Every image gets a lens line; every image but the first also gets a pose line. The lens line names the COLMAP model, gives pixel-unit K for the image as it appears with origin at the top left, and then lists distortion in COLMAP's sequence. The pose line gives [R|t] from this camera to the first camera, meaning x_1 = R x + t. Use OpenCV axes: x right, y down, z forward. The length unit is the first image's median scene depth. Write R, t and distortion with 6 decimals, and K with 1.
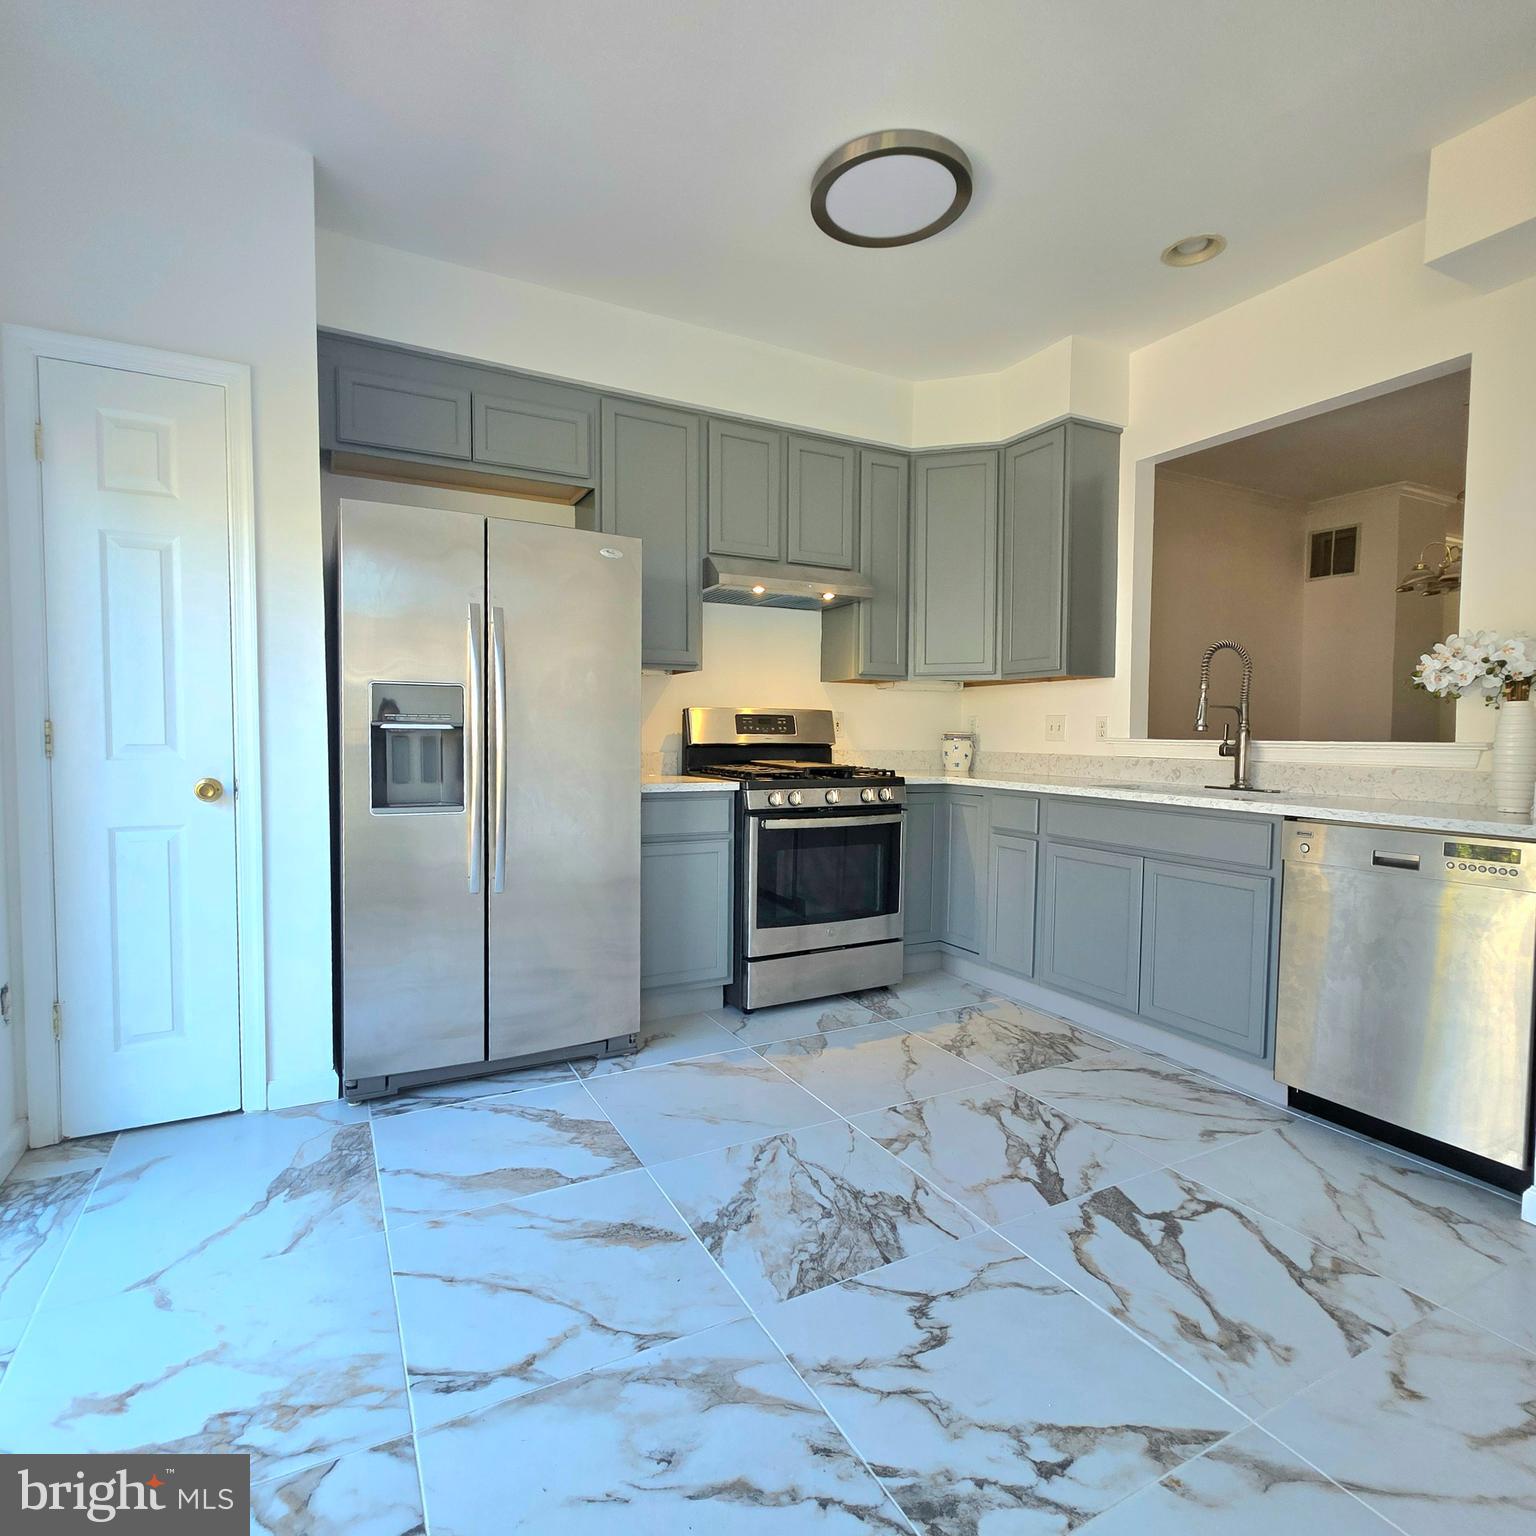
lens RADIAL K [[847.7, 0, 759.3], [0, 847.7, 768.6], [0, 0, 1]] dist [0.004633, 0.000375]
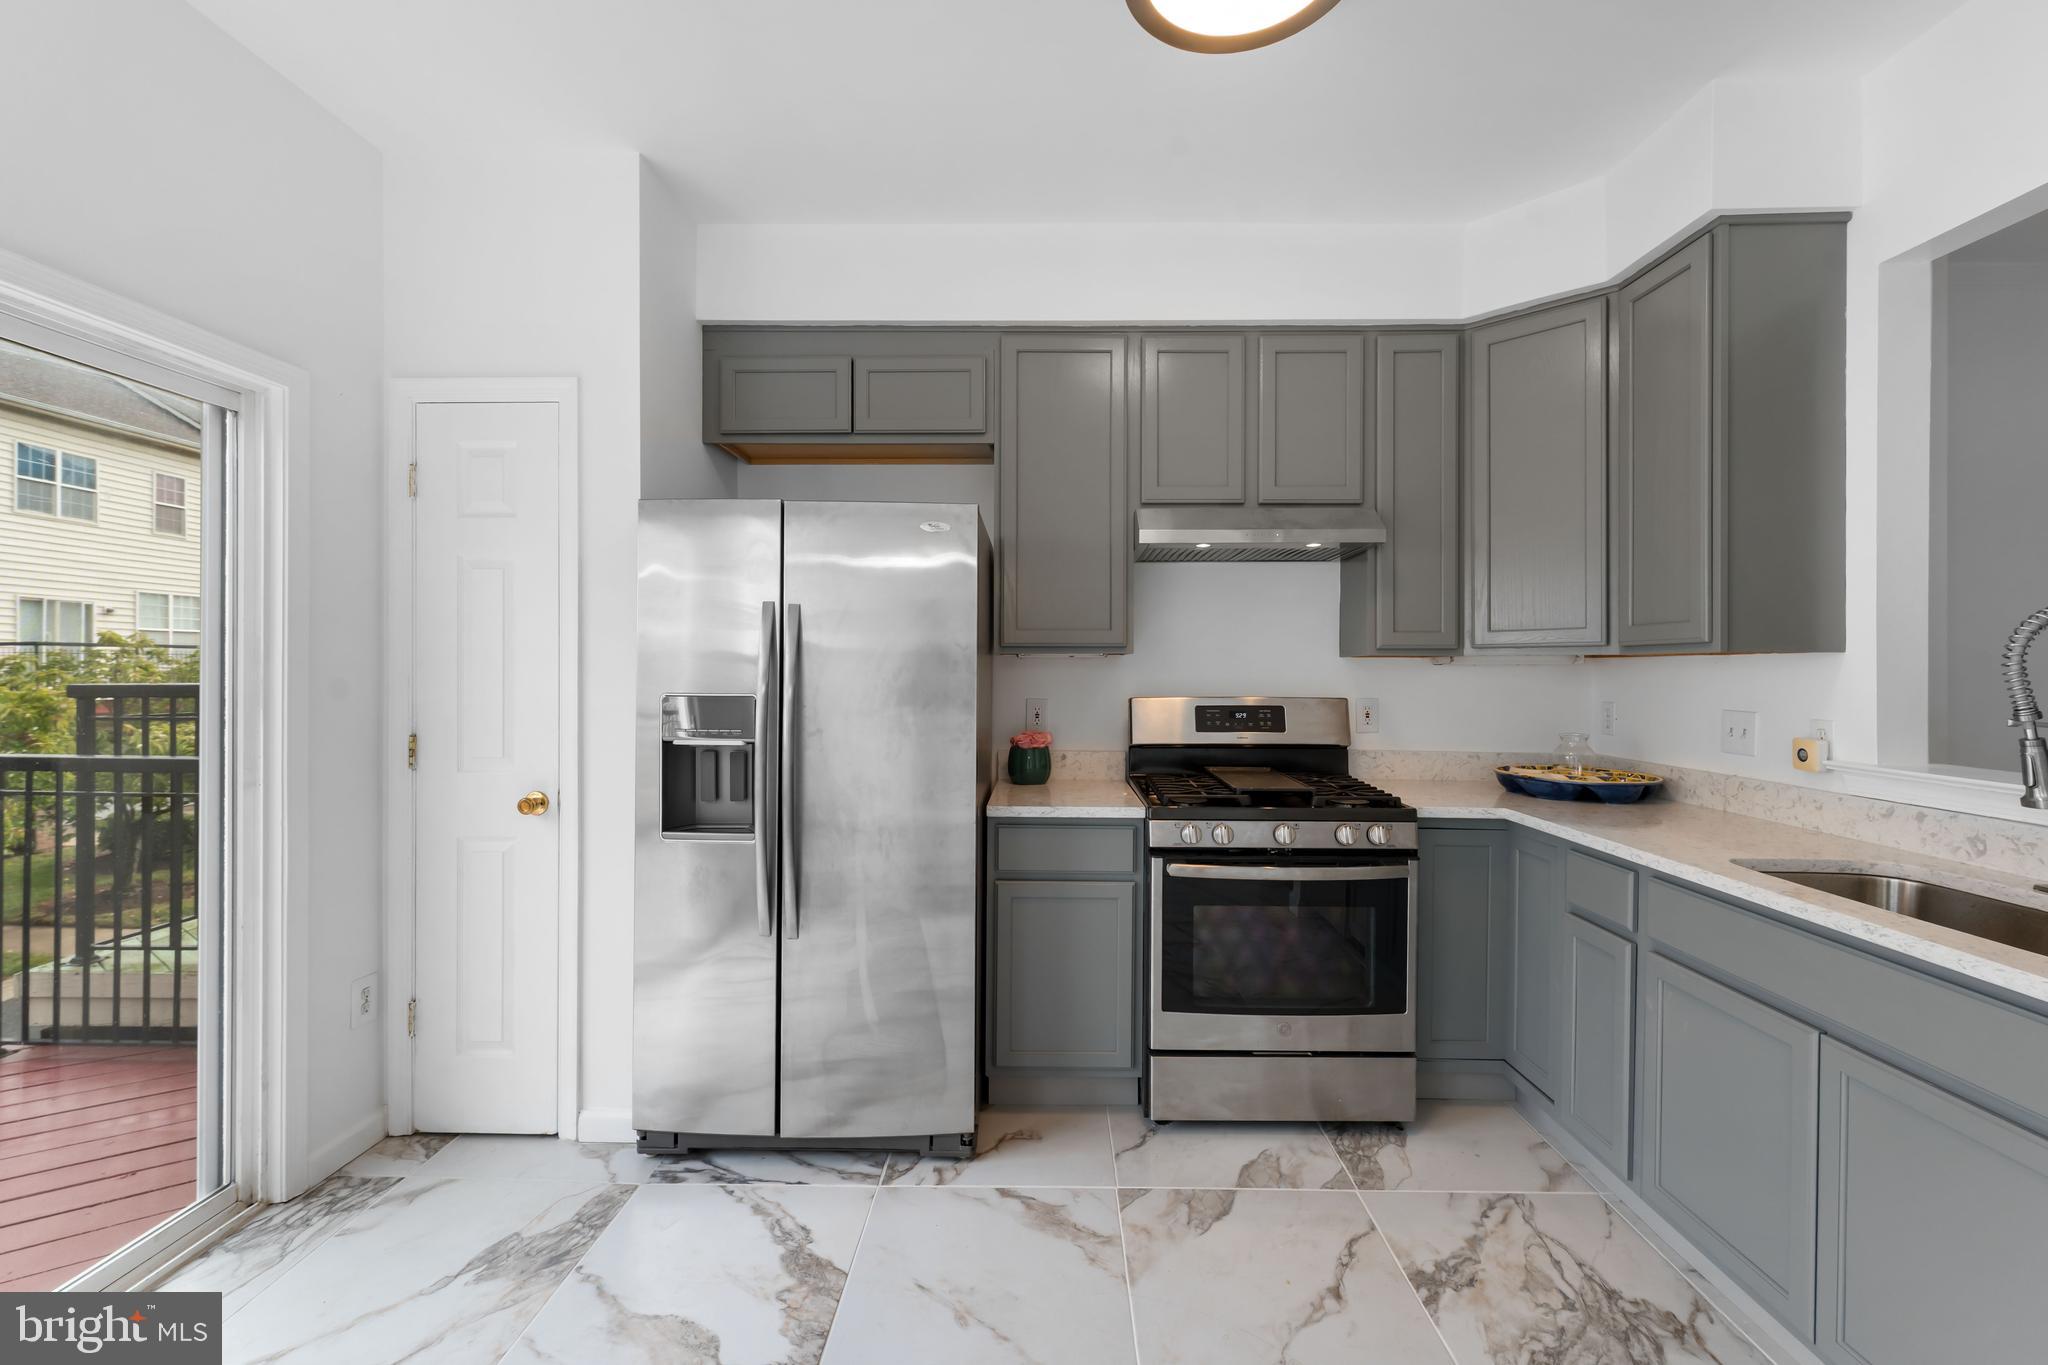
lens RADIAL K [[877.4, 0, 1035.1], [0, 877.4, 669.6], [0, 0, 1]] dist [0.004430, 0.000374]
pose [[0.876663, -0.004865, -0.481081, 0.298510], [-0.016352, 0.999070, -0.039902, -0.082306], [0.480828, 0.042848, 0.875768, 0.305911]]
